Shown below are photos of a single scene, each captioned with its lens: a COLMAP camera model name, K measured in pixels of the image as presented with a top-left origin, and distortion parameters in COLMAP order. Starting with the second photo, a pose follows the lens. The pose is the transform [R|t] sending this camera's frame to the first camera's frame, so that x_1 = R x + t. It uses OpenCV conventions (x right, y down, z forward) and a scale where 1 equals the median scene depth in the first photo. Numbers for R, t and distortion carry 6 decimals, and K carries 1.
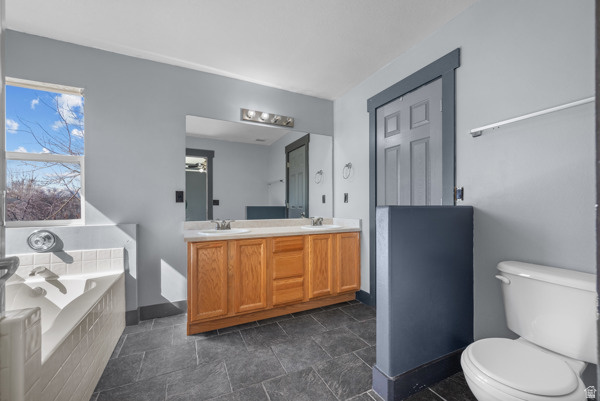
lens RADIAL K [[240.0, 0, 300.0], [0, 240.0, 200.5], [0, 0, 1]] dist [0.000203, 0.000019]
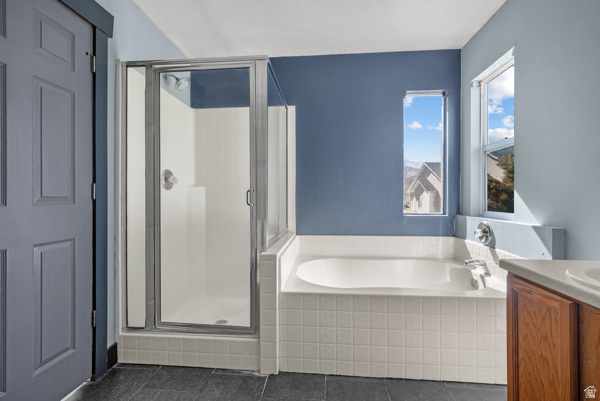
lens RADIAL K [[265.6, 0, 300.0], [0, 265.6, 200.5], [0, 0, 1]] dist [0.000008, 0.000007]
pose [[-0.512478, 0.013425, -0.858595, 0.217891], [0.008679, 0.999908, 0.010454, 0.016487], [0.858656, -0.002095, -0.512547, 0.882069]]
